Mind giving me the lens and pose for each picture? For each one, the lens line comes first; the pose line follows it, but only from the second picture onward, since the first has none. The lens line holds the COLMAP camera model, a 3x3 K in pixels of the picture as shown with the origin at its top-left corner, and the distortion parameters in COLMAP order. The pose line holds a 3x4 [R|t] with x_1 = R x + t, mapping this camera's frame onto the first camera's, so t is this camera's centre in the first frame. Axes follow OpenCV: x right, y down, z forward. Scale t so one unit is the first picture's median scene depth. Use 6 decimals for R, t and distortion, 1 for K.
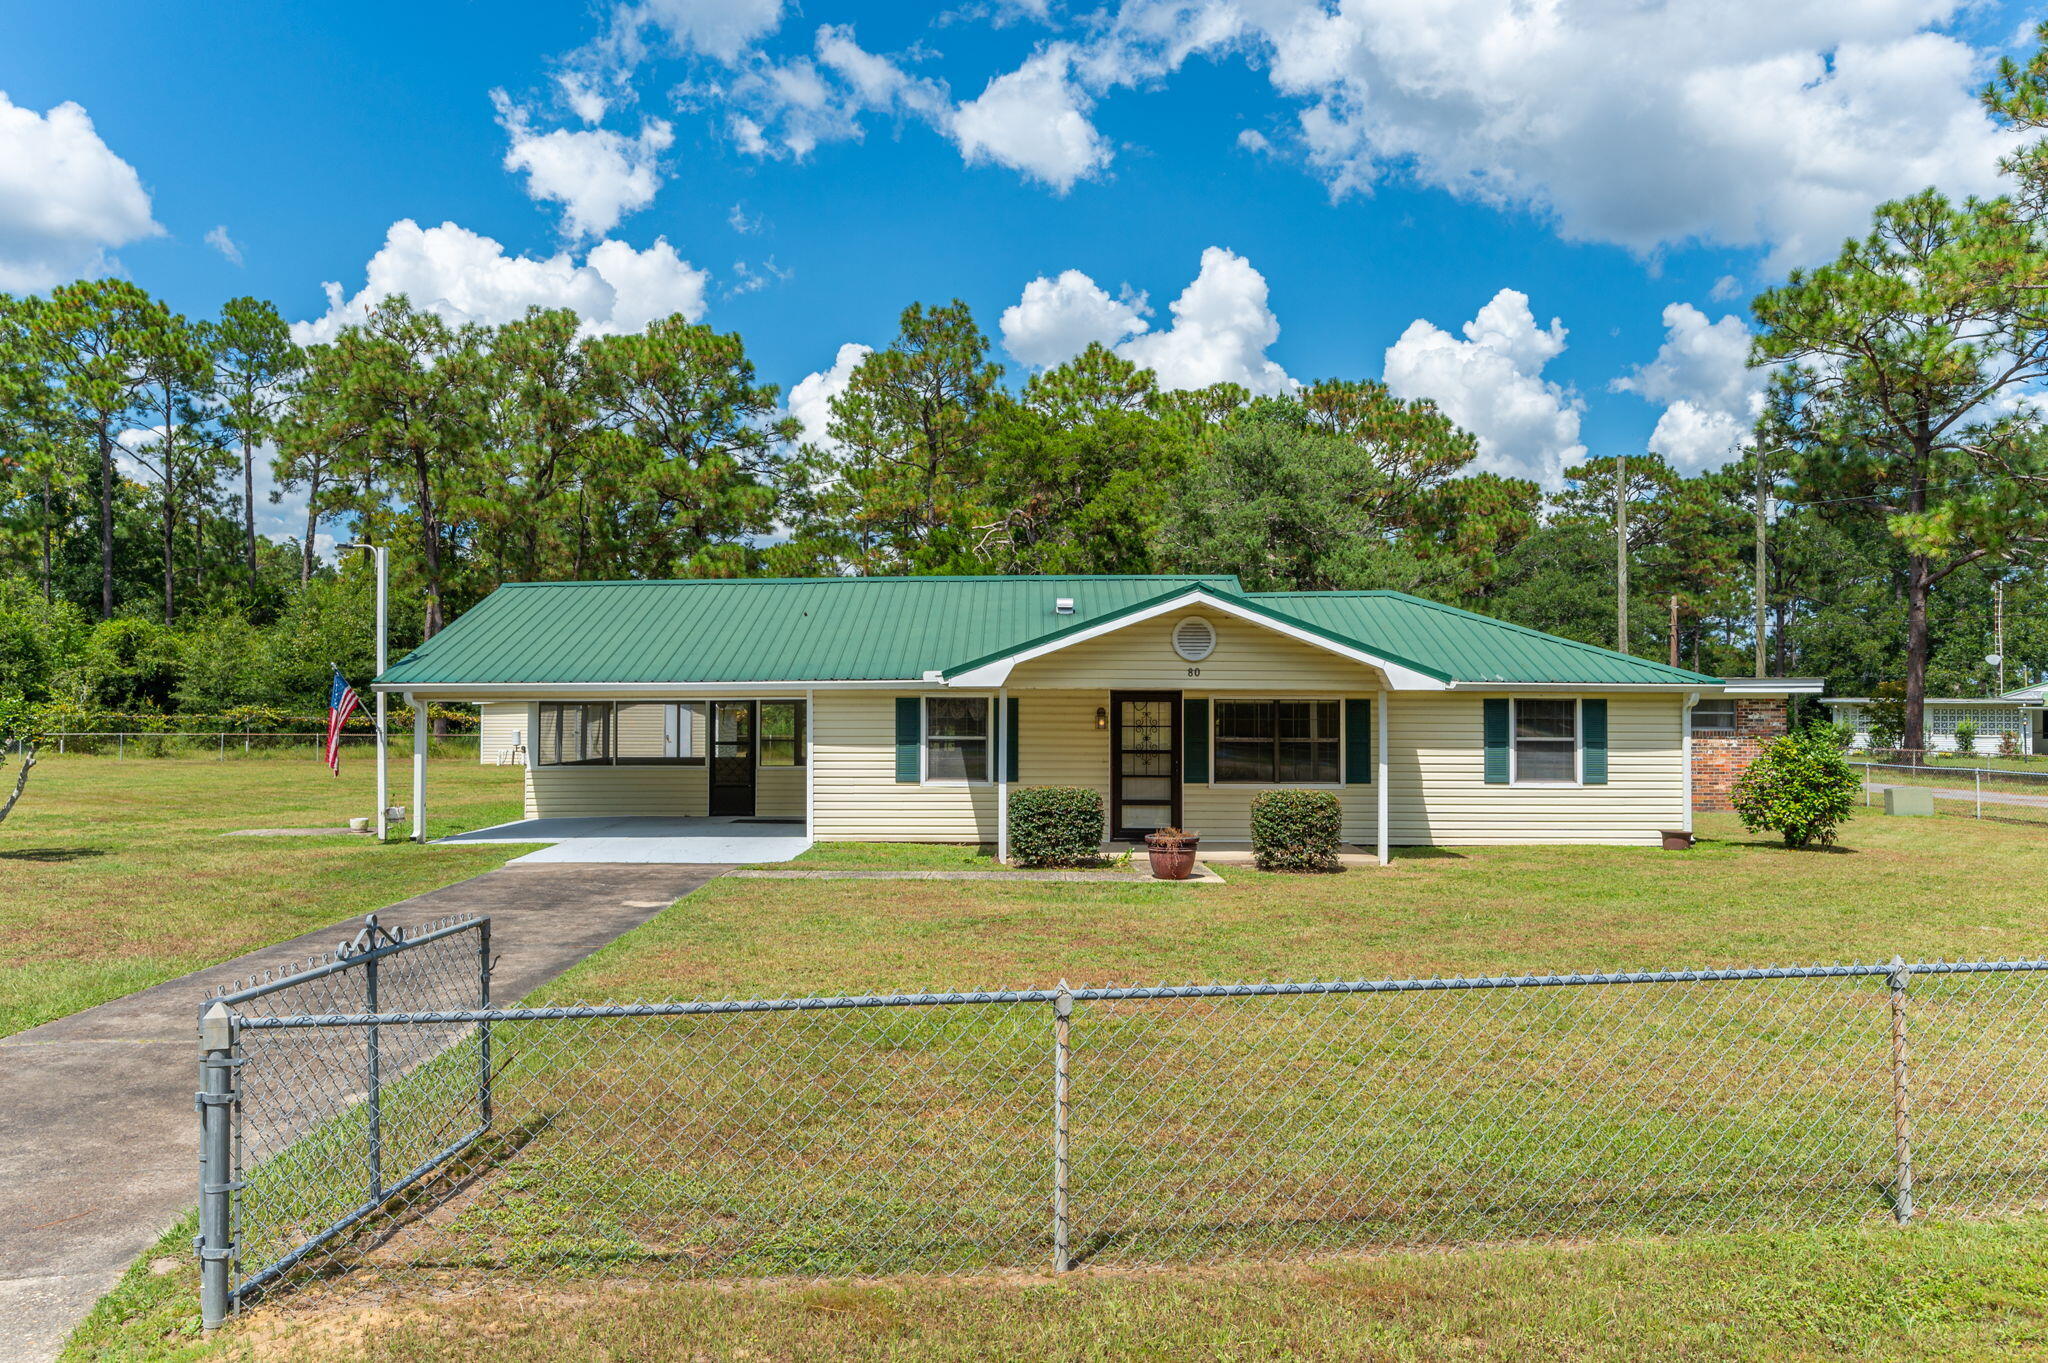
lens RADIAL K [[1517.6, 0, 1017.3], [0, 1517.6, 686.8], [0, 0, 1]] dist [0.003612, -0.007744]
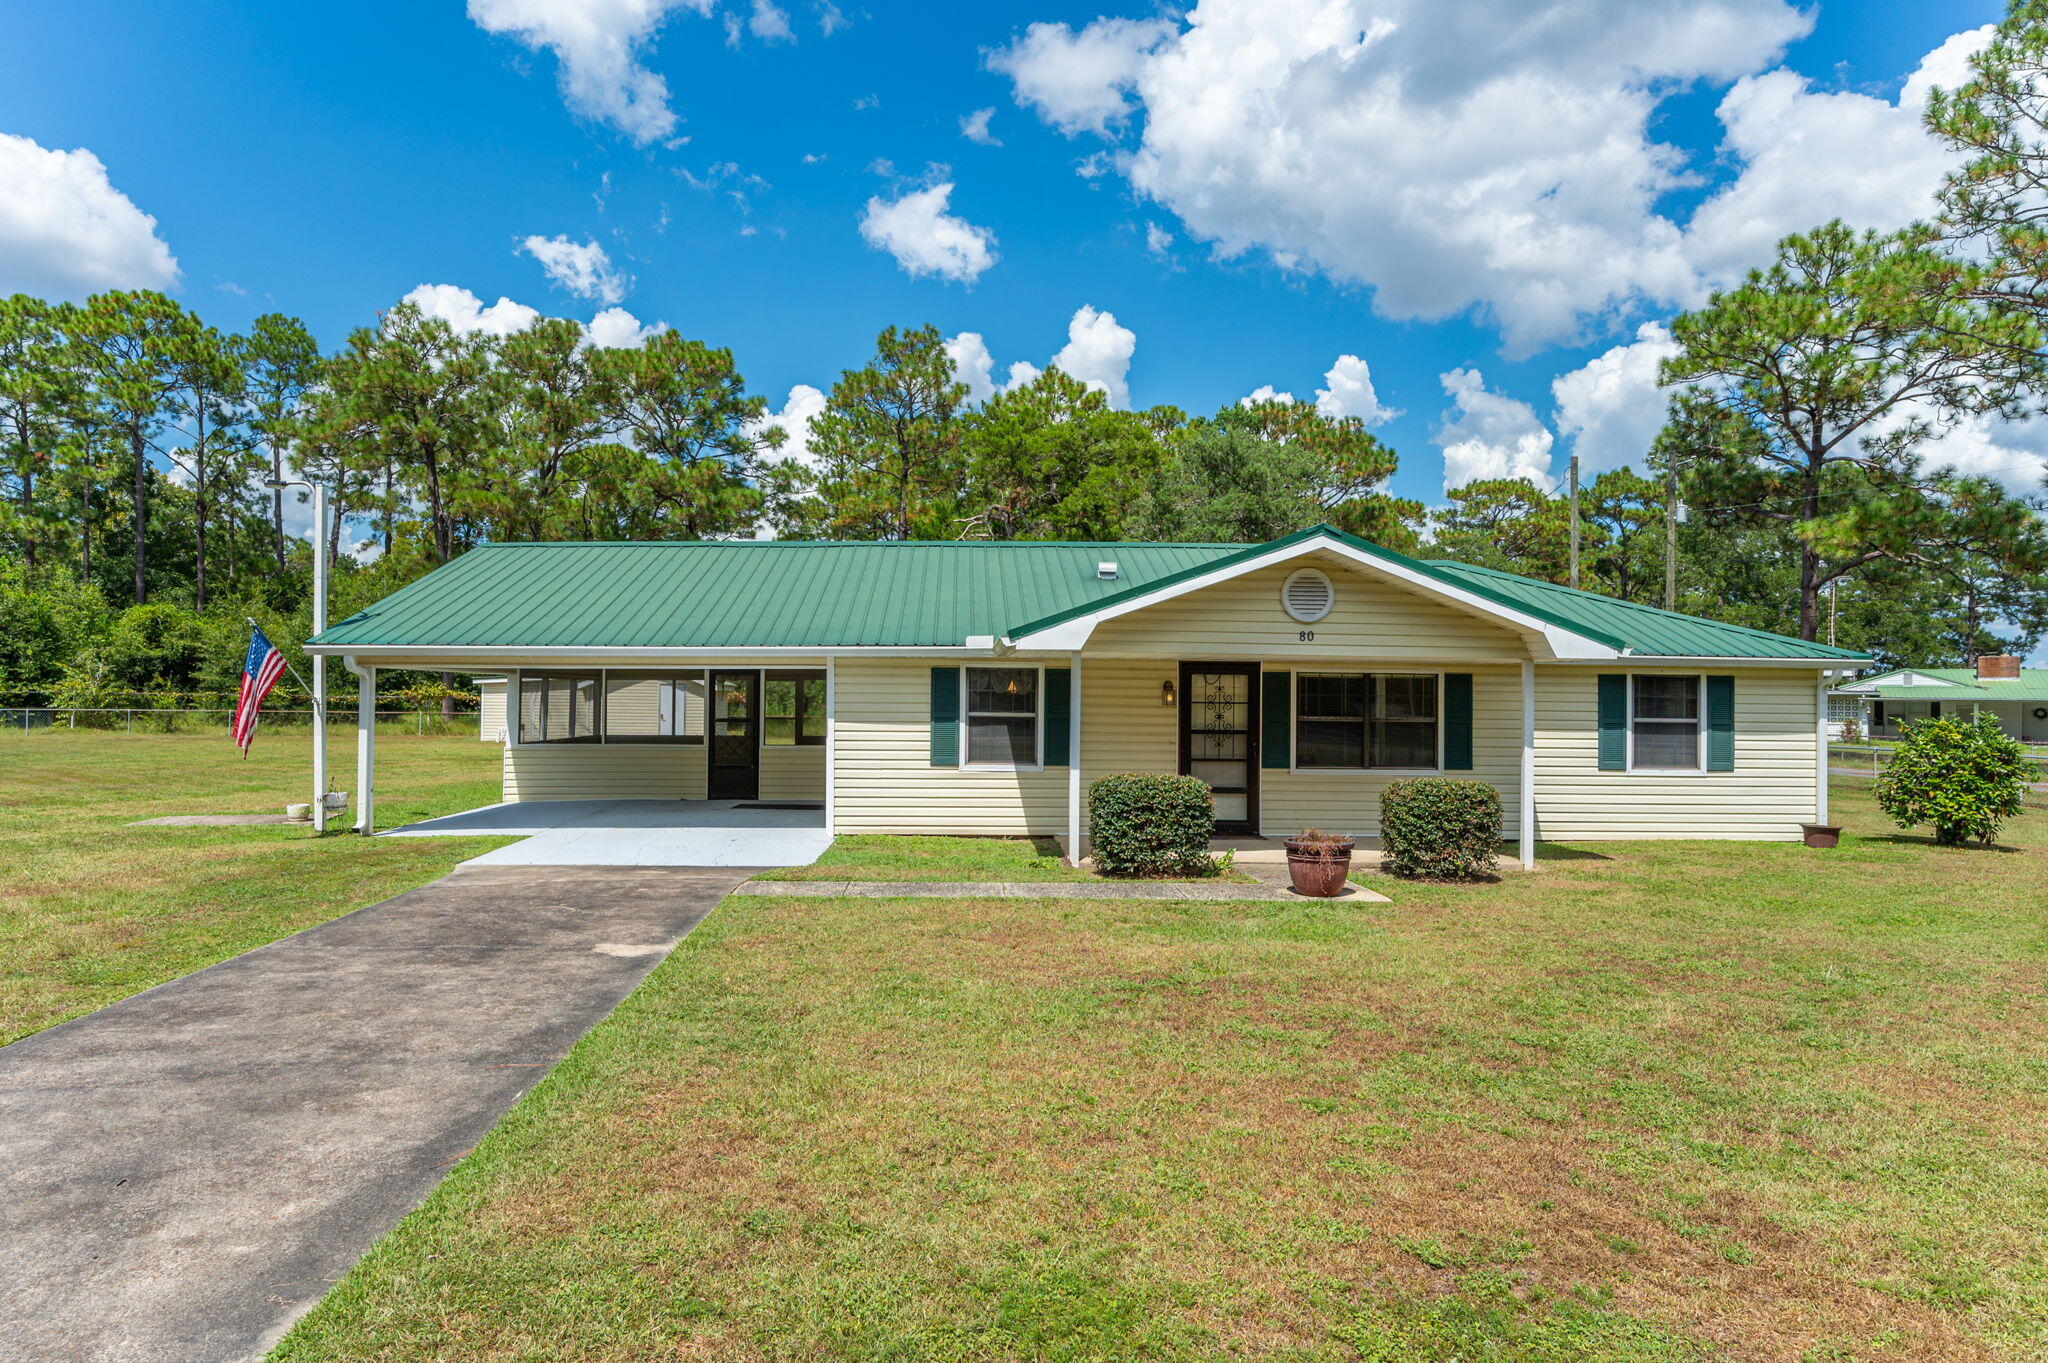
lens RADIAL K [[1251.2, 0, 1015.7], [0, 1251.2, 684.1], [0, 0, 1]] dist [0.000488, -0.002254]
pose [[0.998754, 0.007511, 0.049339, -0.029578], [-0.007729, 0.999961, 0.004242, 0.005835], [-0.049305, -0.004618, 0.998773, 0.127180]]
